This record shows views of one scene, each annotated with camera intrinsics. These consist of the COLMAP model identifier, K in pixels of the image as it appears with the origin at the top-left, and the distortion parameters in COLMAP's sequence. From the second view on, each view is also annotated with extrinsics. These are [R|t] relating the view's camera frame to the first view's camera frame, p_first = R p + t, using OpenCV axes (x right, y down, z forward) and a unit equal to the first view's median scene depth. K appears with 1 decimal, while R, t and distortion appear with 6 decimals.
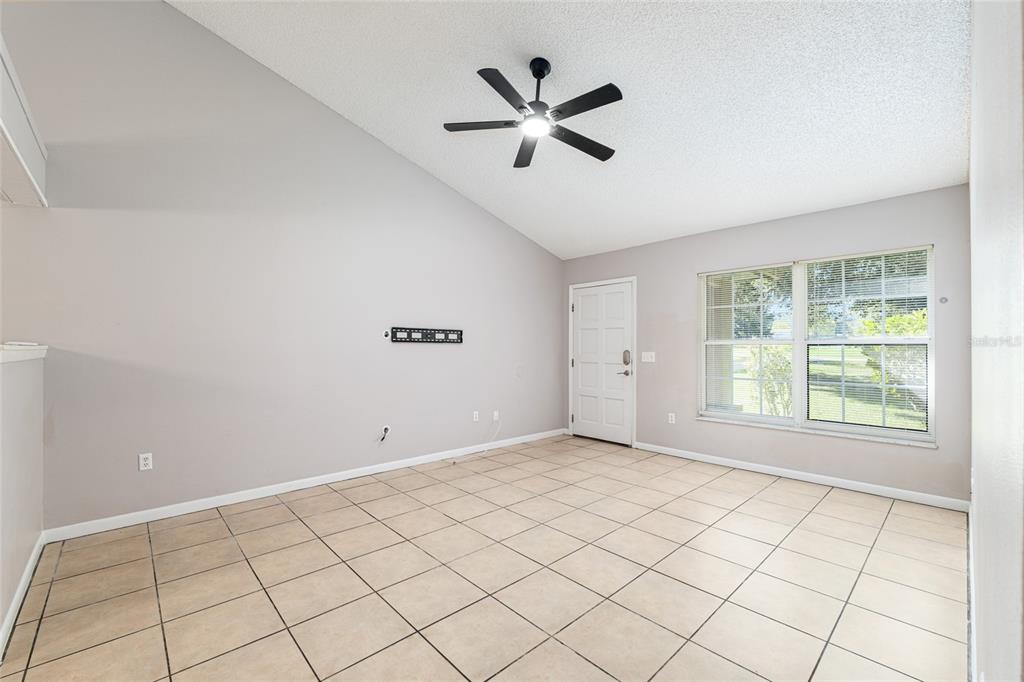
lens RADIAL K [[419.0, 0, 508.0], [0, 419.0, 345.0], [0, 0, 1]] dist [-0.011900, 0.001368]
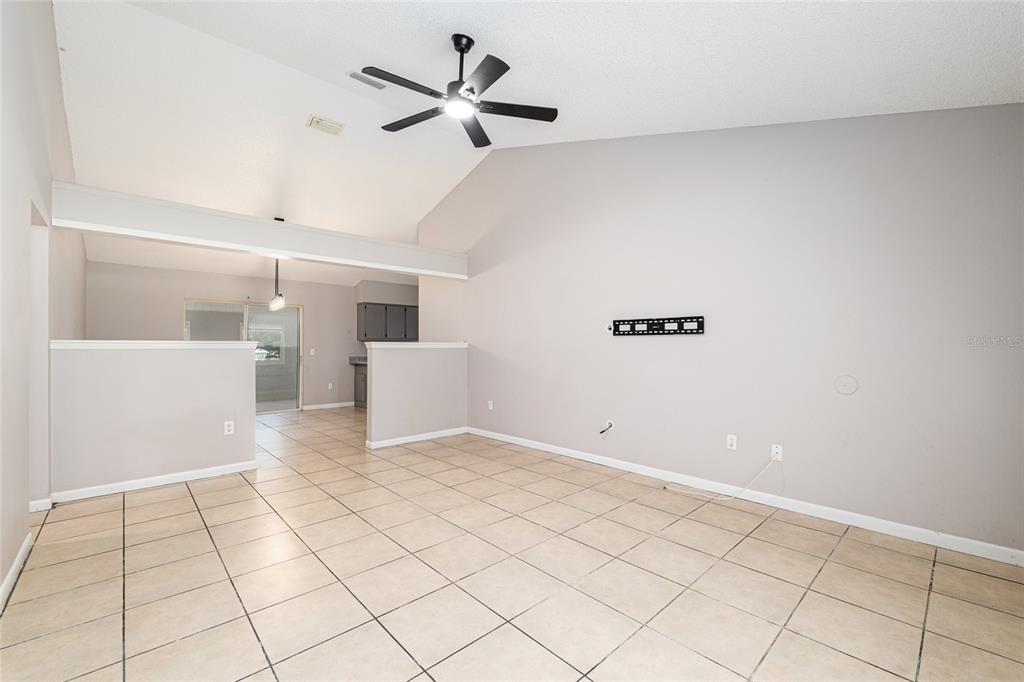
lens RADIAL K [[419.0, 0, 512.1], [0, 419.0, 340.1], [0, 0, 1]] dist [-0.011900, 0.001368]
pose [[0.013548, -0.017797, -0.999750, 0.651941], [0.008055, 0.999811, -0.017689, 0.017334], [0.999876, -0.007813, 0.013689, 0.708321]]
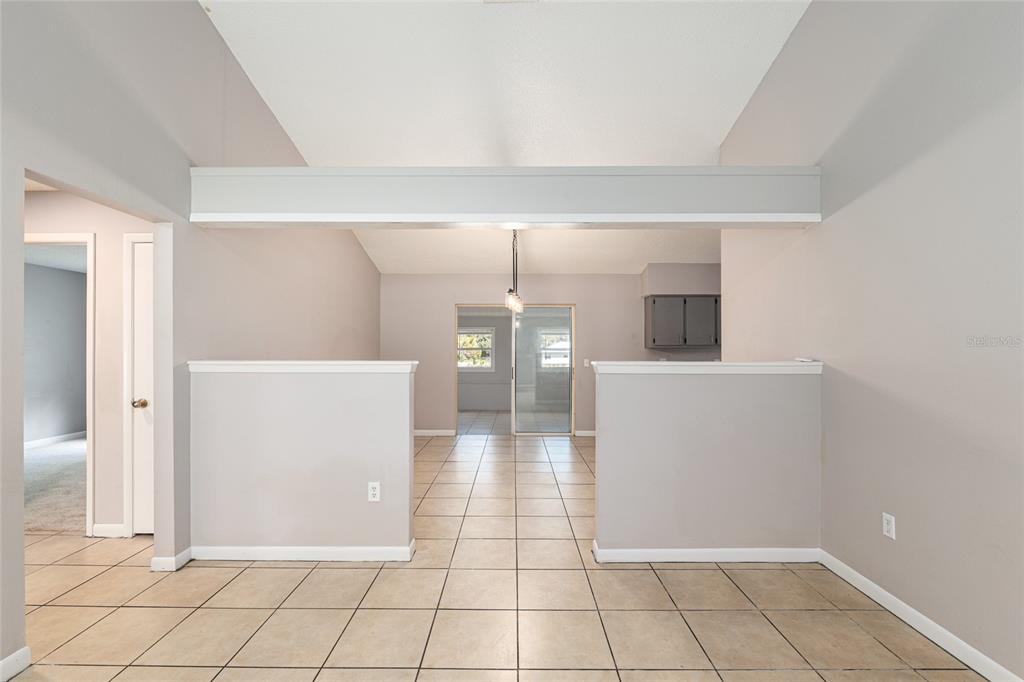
lens RADIAL K [[437.6, 0, 511.1], [0, 437.6, 339.6], [0, 0, 1]] dist [-0.001861, 0.000193]
pose [[-0.677032, -0.015569, -0.735789, 0.091621], [0.000165, 0.999773, -0.021307, -0.018145], [0.735953, -0.014547, -0.676876, 0.682967]]
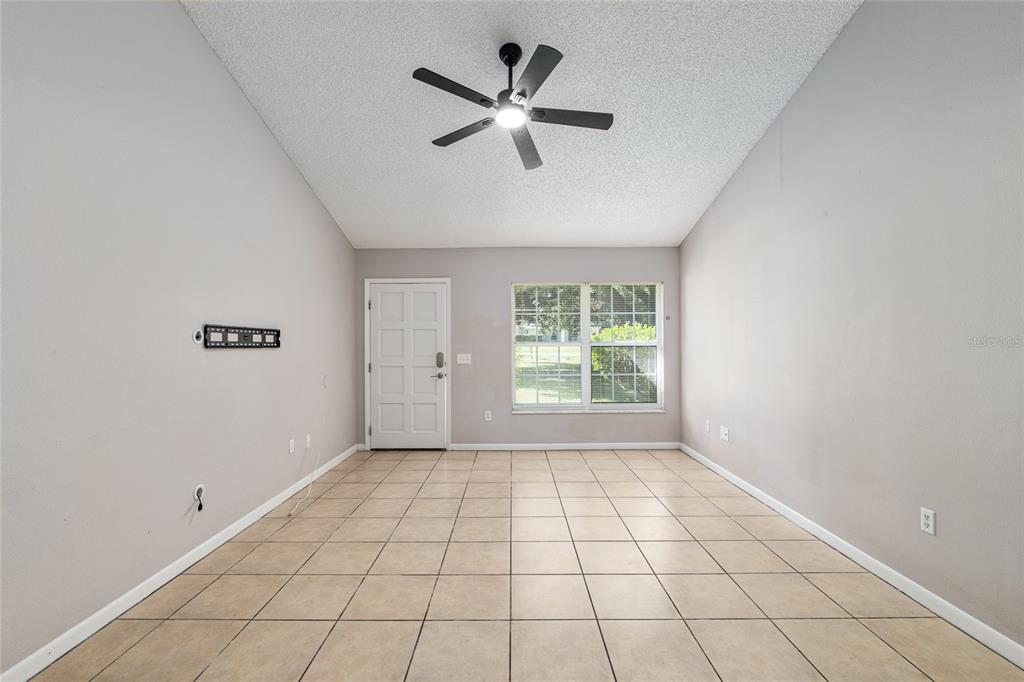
lens RADIAL K [[437.6, 0, 502.7], [0, 437.6, 344.4], [0, 0, 1]] dist [-0.001861, 0.000193]
pose [[0.685510, -0.007113, 0.728029, -0.422227], [0.003037, 0.999972, 0.006911, -0.015305], [-0.728057, -0.002527, 0.685512, 0.221042]]
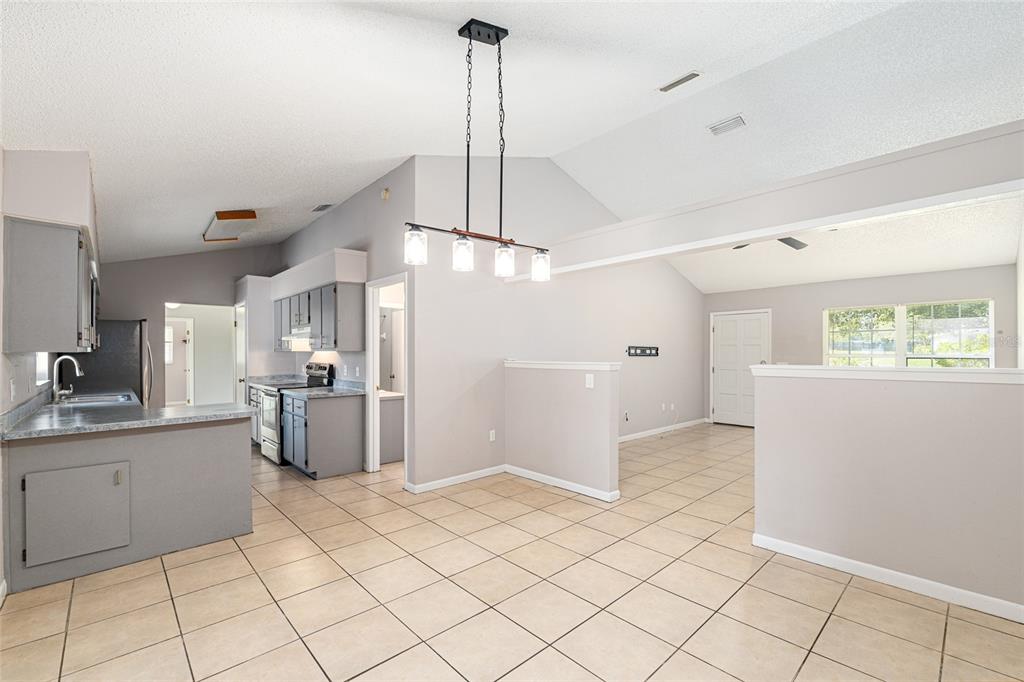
lens RADIAL K [[437.6, 0, 508.8], [0, 437.6, 356.5], [0, 0, 1]] dist [-0.001861, 0.000193]
pose [[0.999923, -0.001951, 0.012273, -0.688254], [0.001823, 0.999944, 0.010439, -0.021736], [-0.012293, -0.010416, 0.999870, -0.536435]]
